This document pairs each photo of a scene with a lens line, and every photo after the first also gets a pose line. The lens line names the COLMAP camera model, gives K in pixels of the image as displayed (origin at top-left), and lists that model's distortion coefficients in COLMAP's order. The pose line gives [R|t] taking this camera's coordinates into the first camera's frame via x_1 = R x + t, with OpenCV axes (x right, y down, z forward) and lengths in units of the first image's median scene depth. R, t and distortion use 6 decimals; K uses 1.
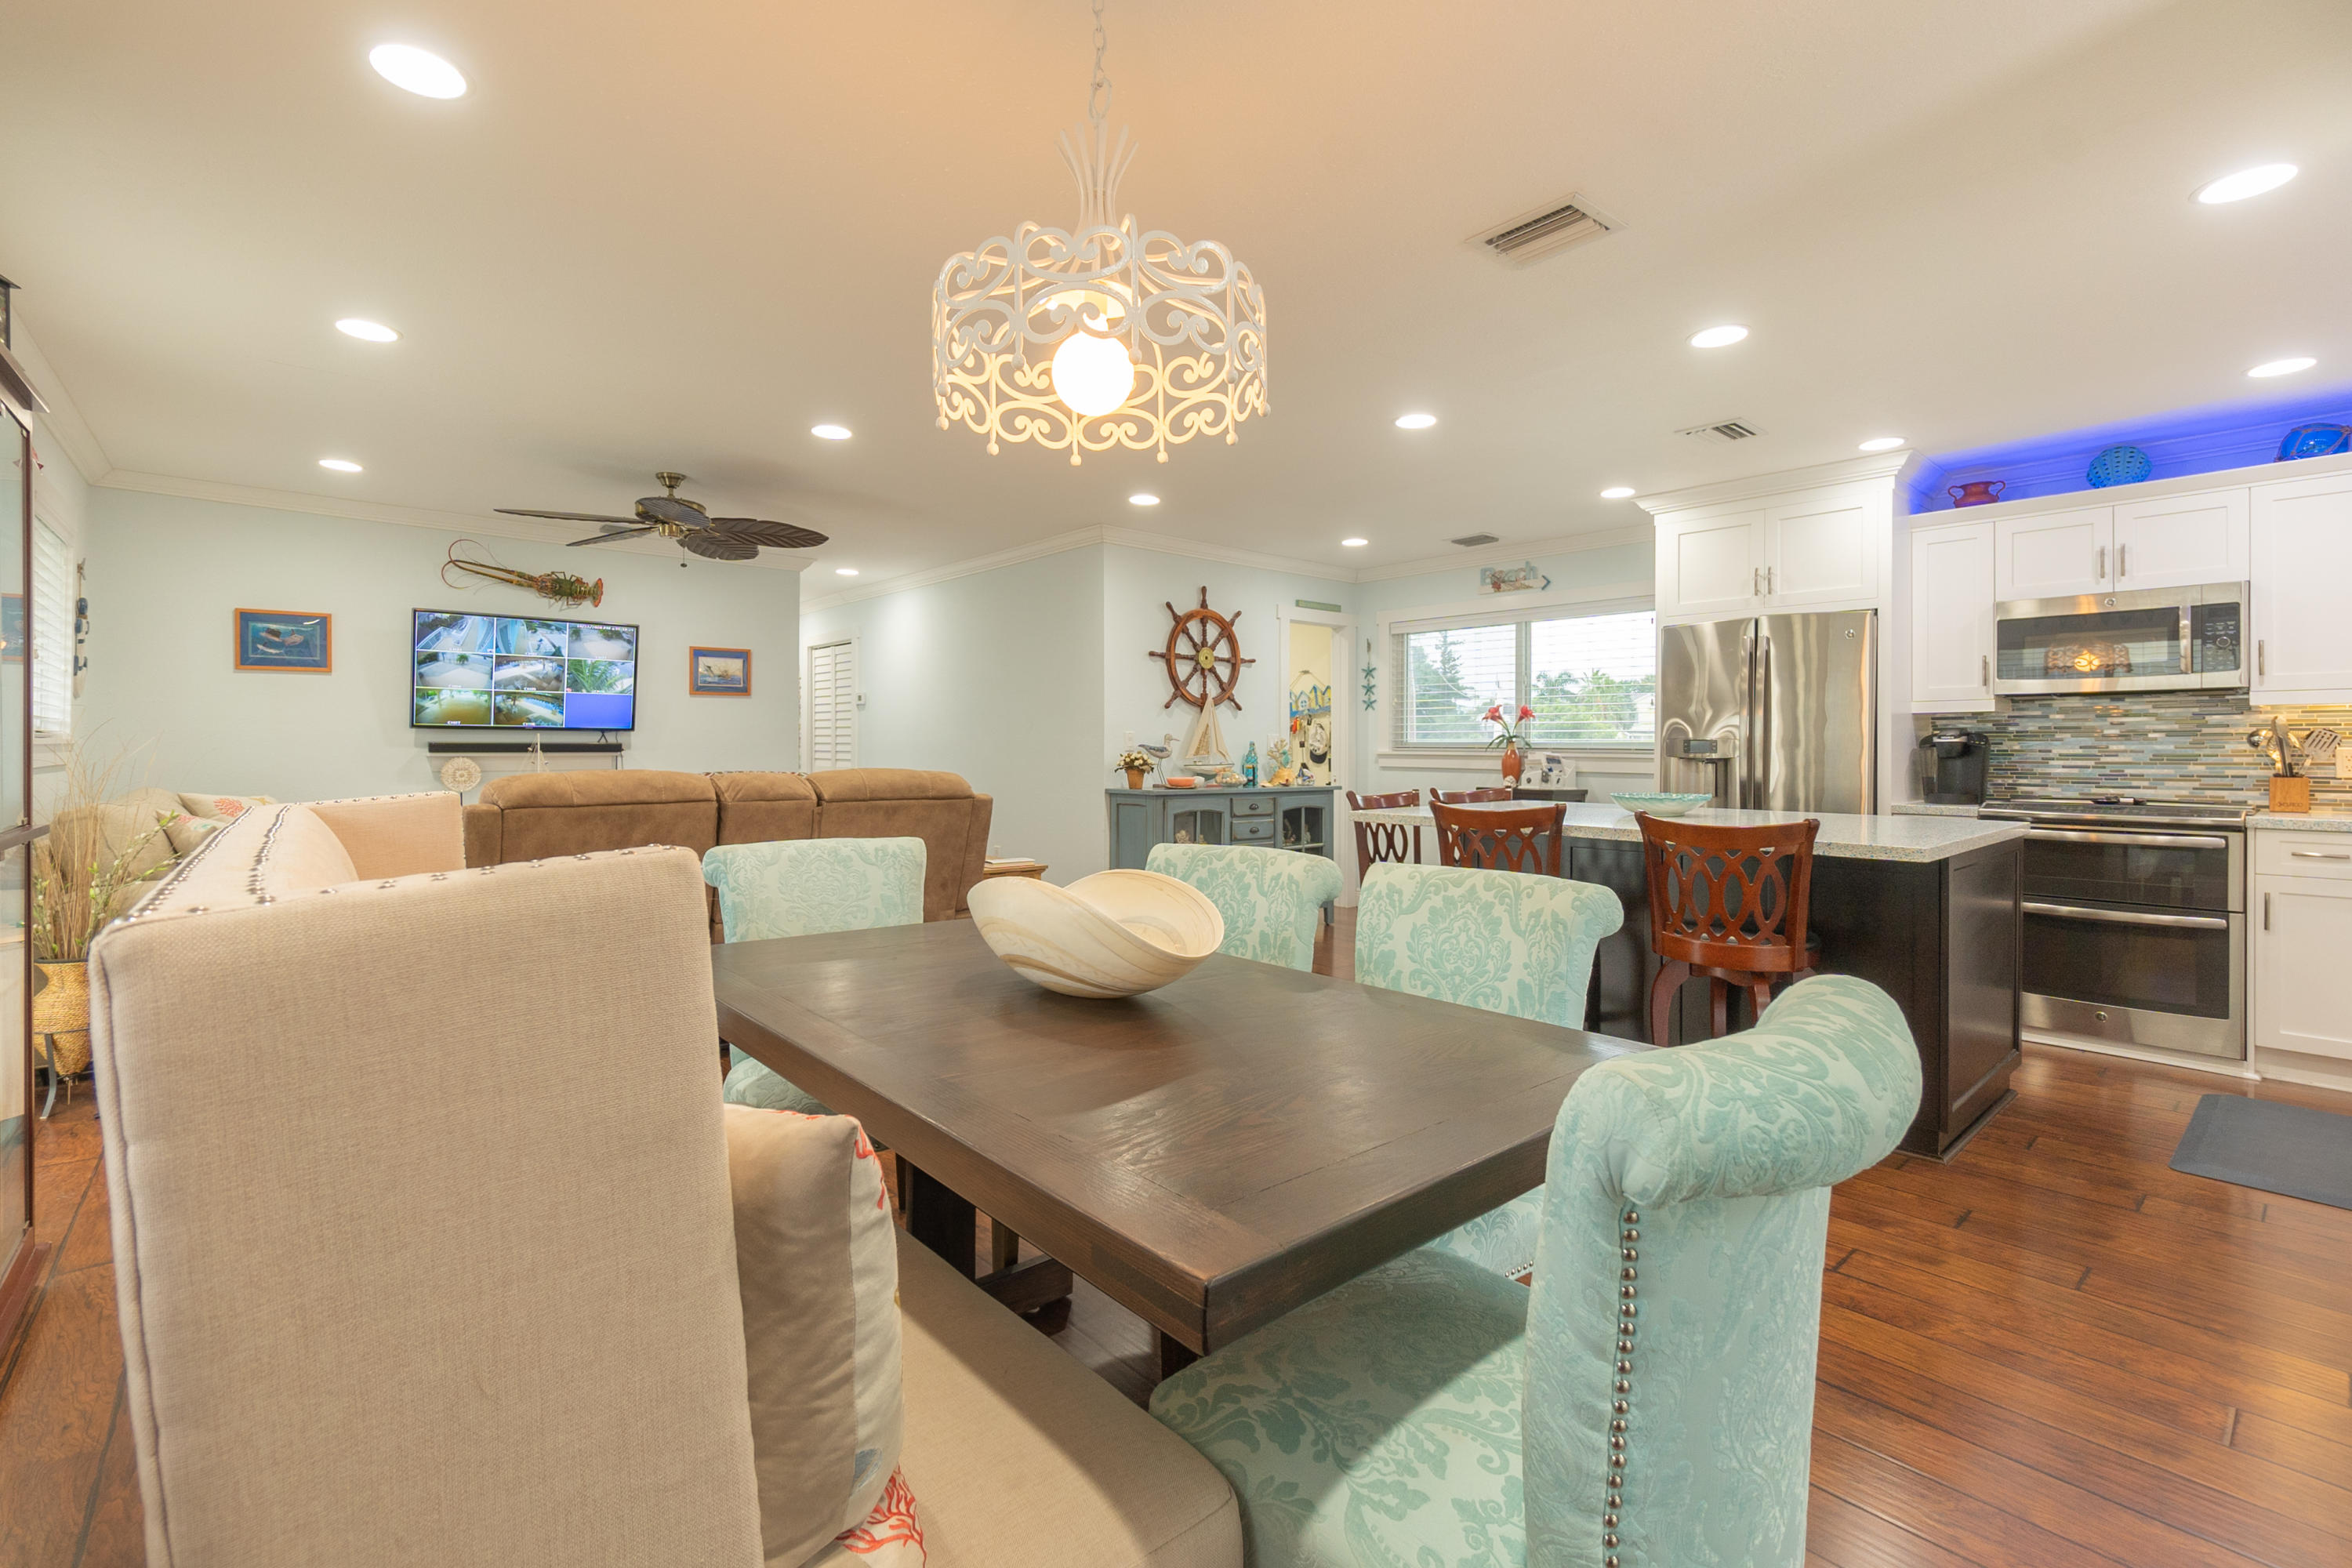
lens RADIAL K [[1053.1, 0, 1165.9], [0, 1053.1, 766.5], [0, 0, 1]] dist [0.014495, -0.006602]
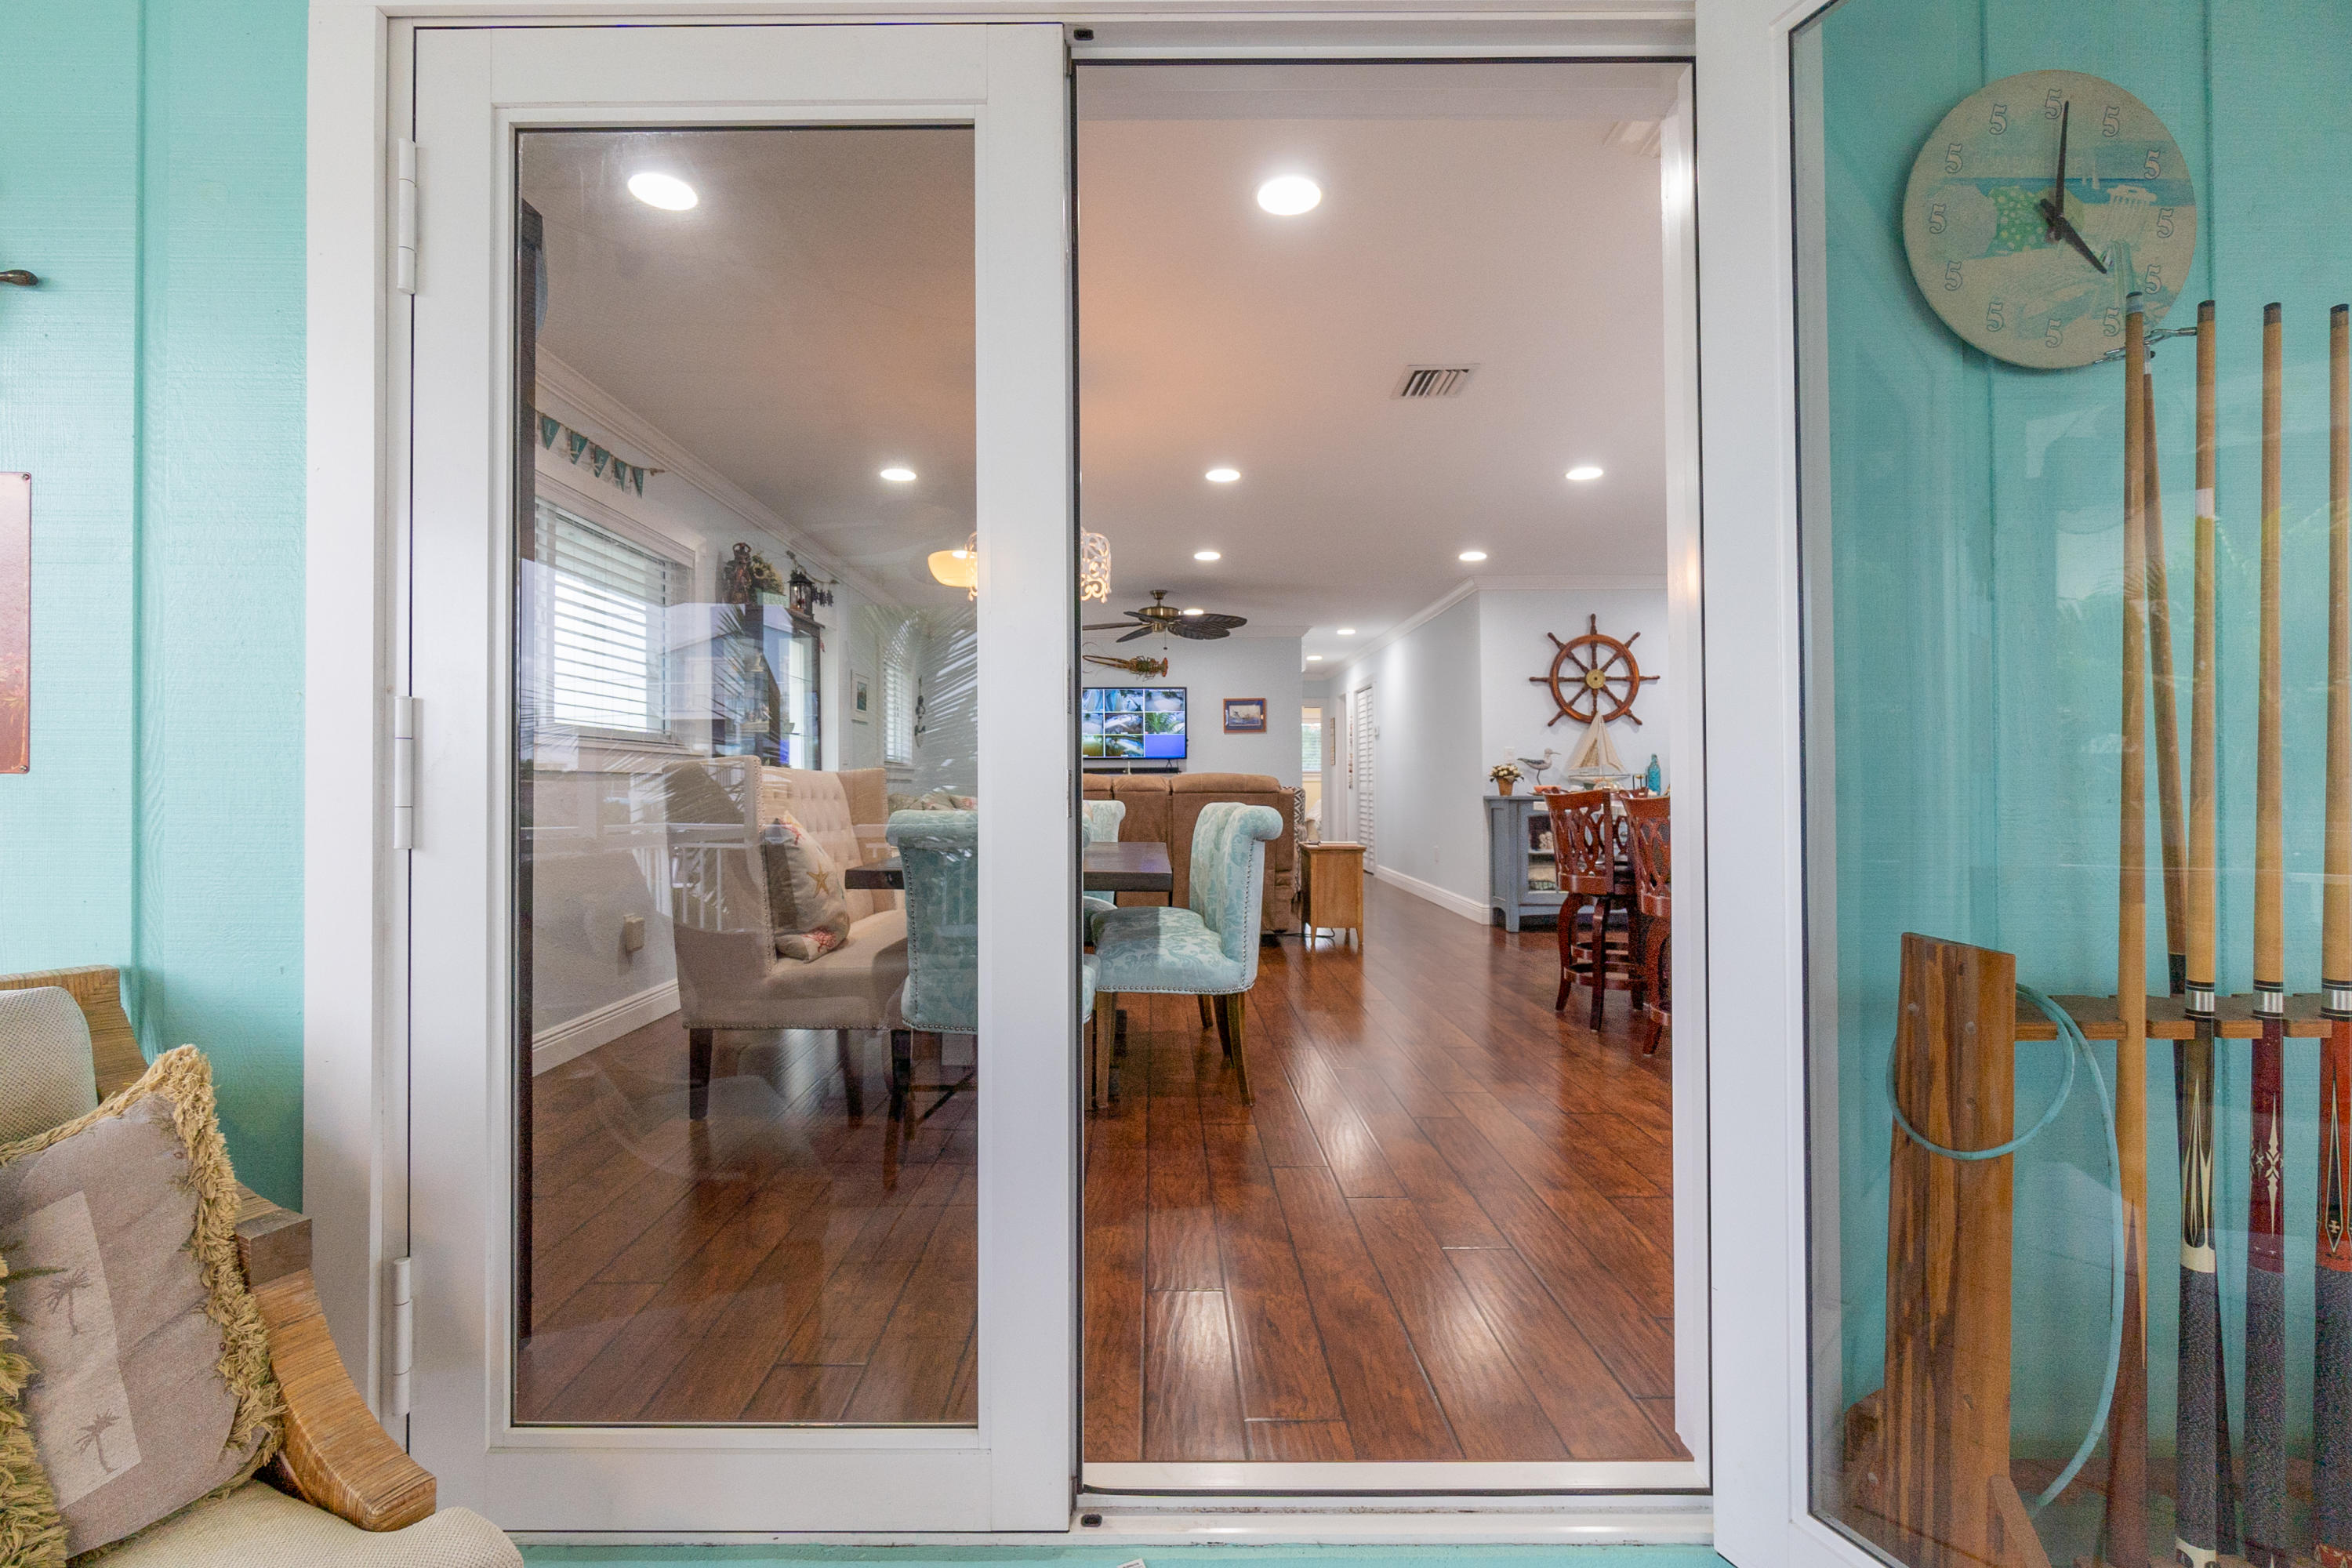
lens RADIAL K [[1053.1, 0, 1146.7], [0, 1053.1, 770.1], [0, 0, 1]] dist [0.014495, -0.006602]
pose [[0.752037, -0.019529, -0.658832, 0.445464], [-0.003335, 0.999435, -0.033431, 0.033152], [0.659113, 0.027338, 0.751547, -0.144932]]
